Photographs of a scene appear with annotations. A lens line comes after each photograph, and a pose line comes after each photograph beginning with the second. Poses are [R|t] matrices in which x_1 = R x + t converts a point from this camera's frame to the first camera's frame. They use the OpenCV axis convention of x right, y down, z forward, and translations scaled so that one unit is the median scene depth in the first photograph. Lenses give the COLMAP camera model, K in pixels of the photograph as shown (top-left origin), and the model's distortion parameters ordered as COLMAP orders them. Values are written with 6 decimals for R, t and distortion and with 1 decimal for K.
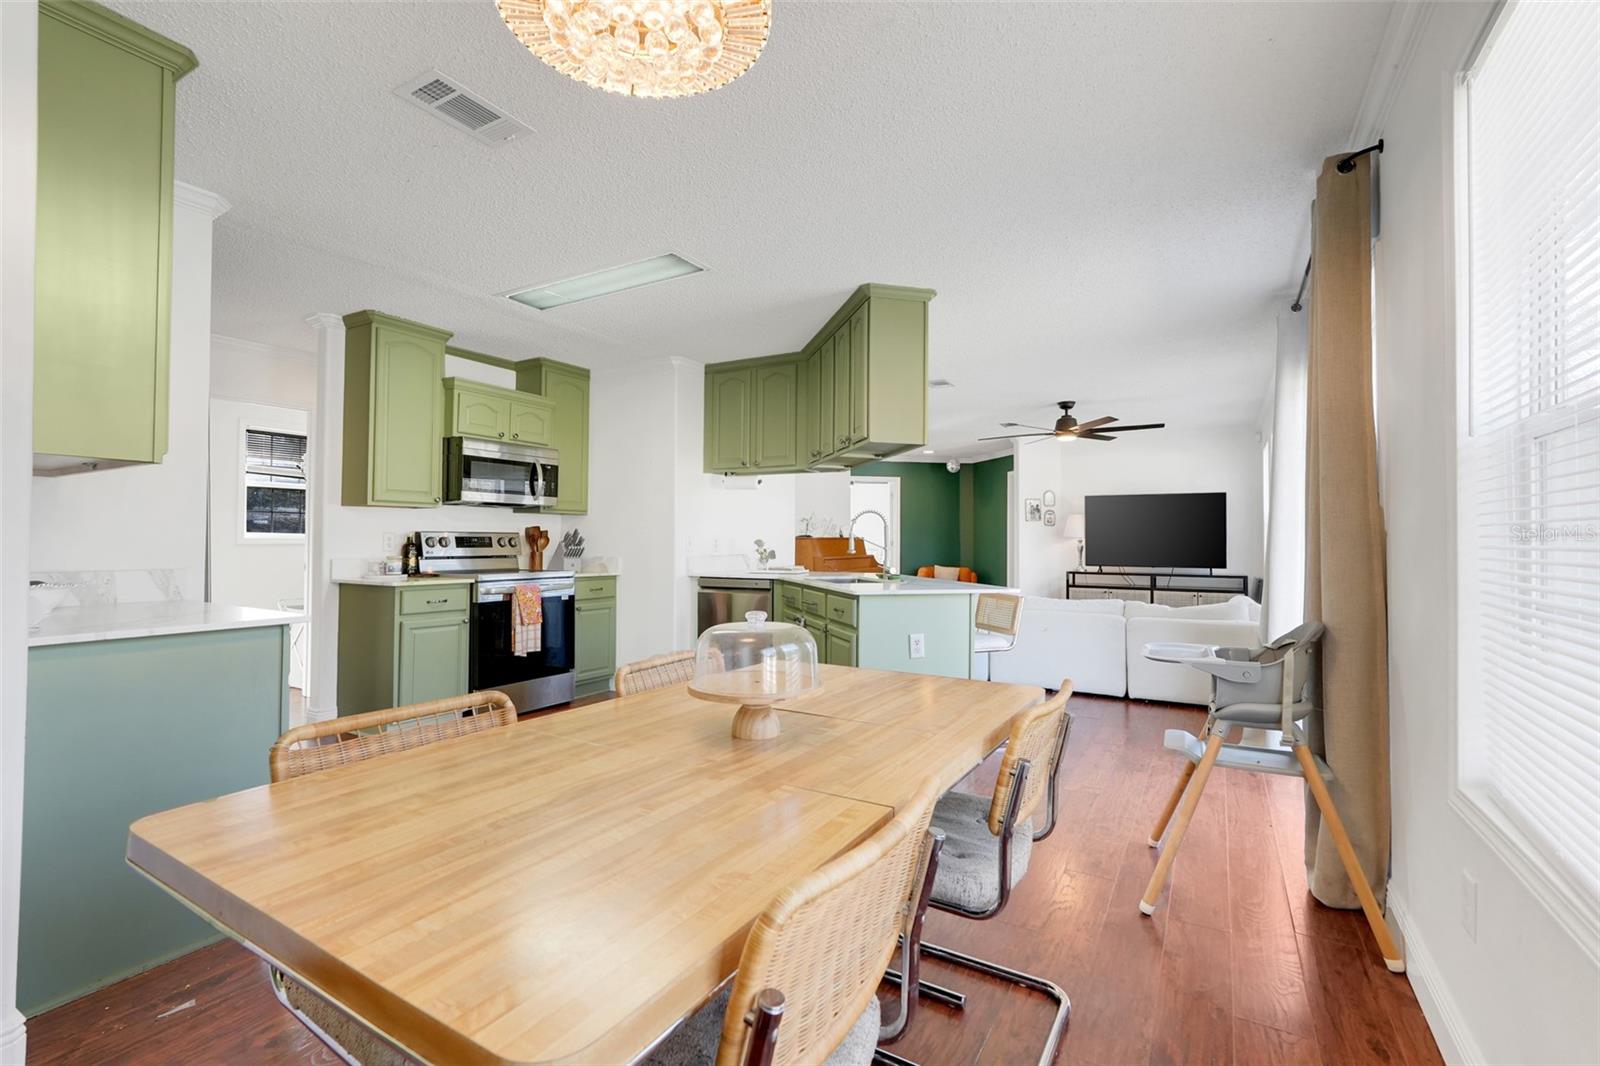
lens RADIAL K [[718.4, 0, 789.4], [0, 718.4, 525.5], [0, 0, 1]] dist [-0.021474, 0.012280]
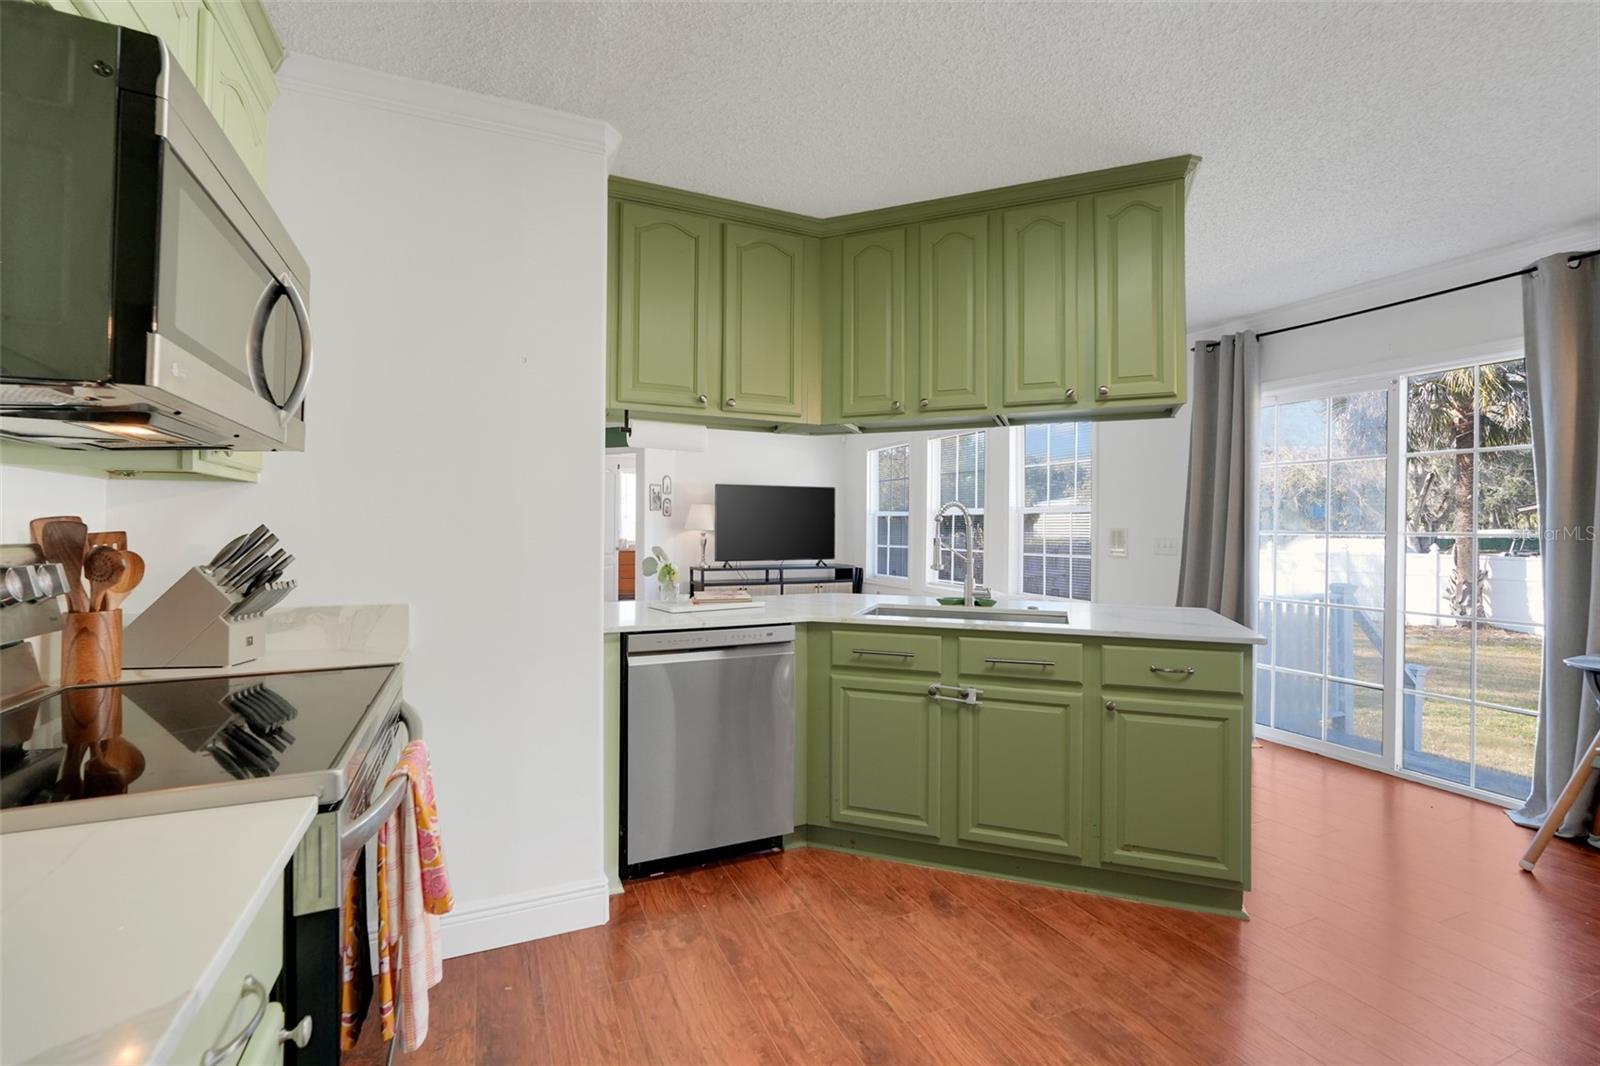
lens RADIAL K [[718.4, 0, 789.4], [0, 718.4, 525.5], [0, 0, 1]] dist [-0.021474, 0.012280]
pose [[0.581874, -0.003290, 0.813273, -0.437537], [-0.013214, 0.999822, 0.013499, -0.003716], [-0.813172, -0.018601, 0.581726, 0.649851]]
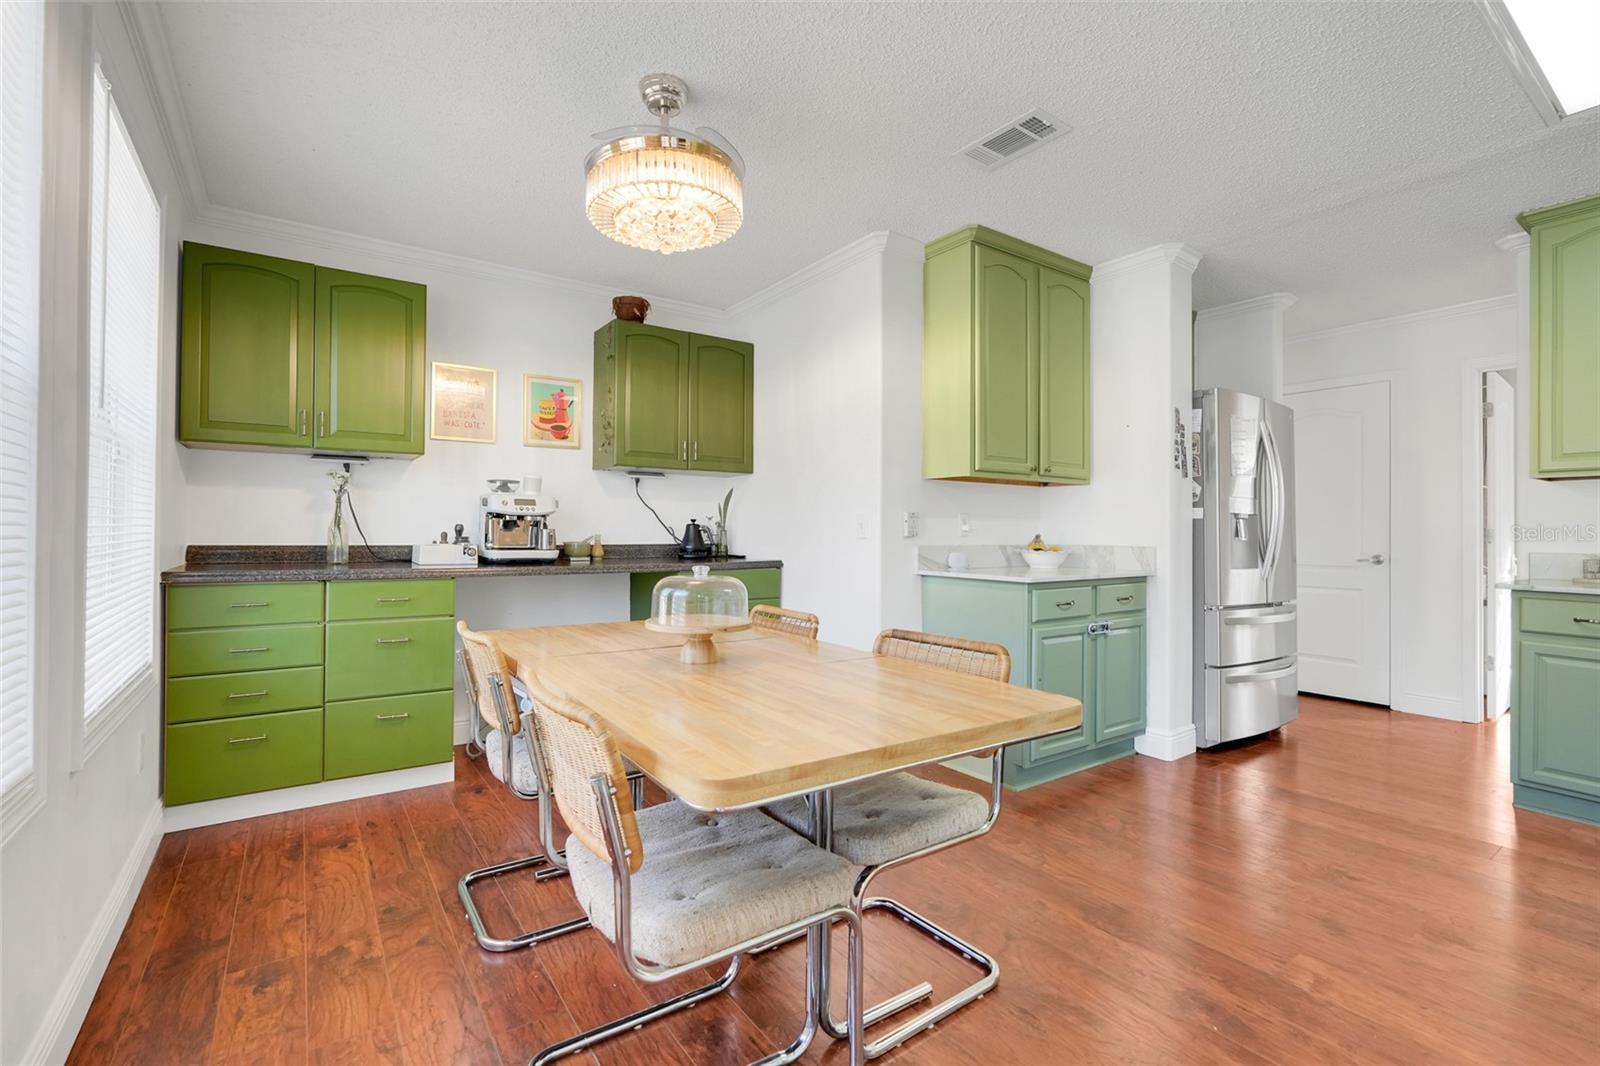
lens RADIAL K [[718.4, 0, 789.4], [0, 718.4, 525.5], [0, 0, 1]] dist [-0.021474, 0.012280]
pose [[-0.407803, -0.016148, -0.912927, 0.306740], [0.009065, 0.999723, -0.021733, 0.023033], [0.913025, -0.017138, -0.407544, 0.480820]]
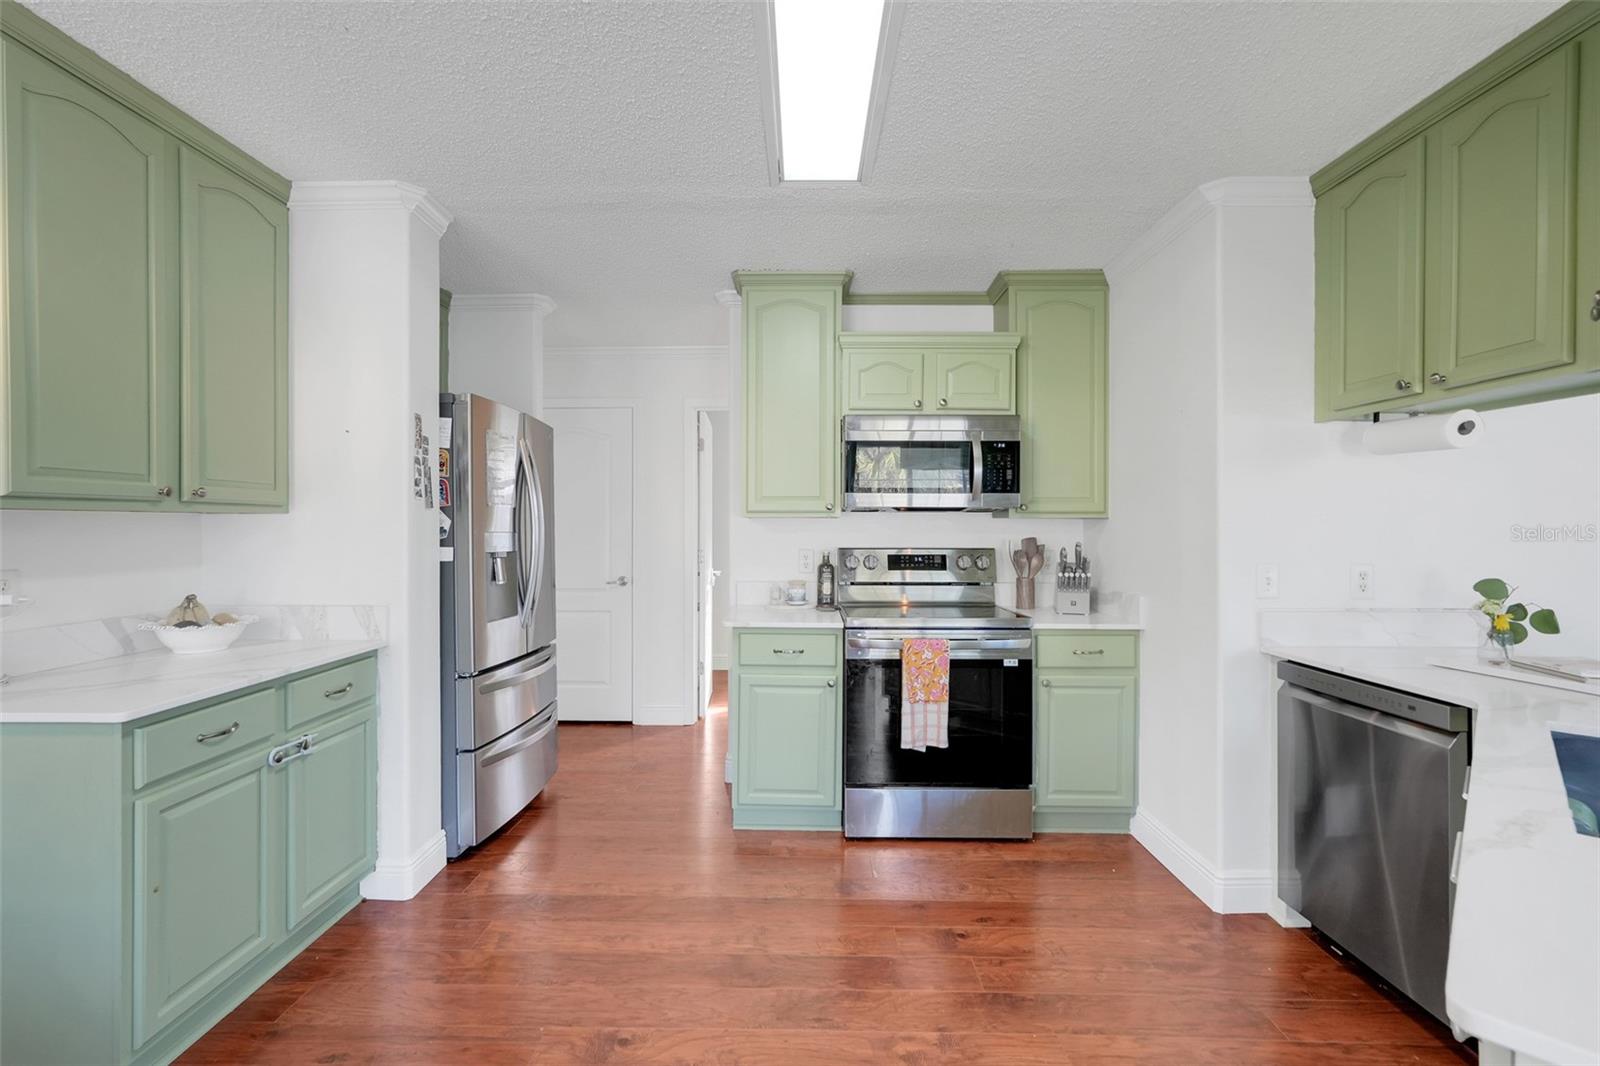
lens RADIAL K [[718.4, 0, 789.4], [0, 718.4, 525.5], [0, 0, 1]] dist [-0.021474, 0.012280]
pose [[0.497502, -0.002826, -0.867458, 0.104206], [0.019579, 0.999777, 0.007972, -0.020196], [0.867242, -0.020950, 0.497446, 0.516807]]
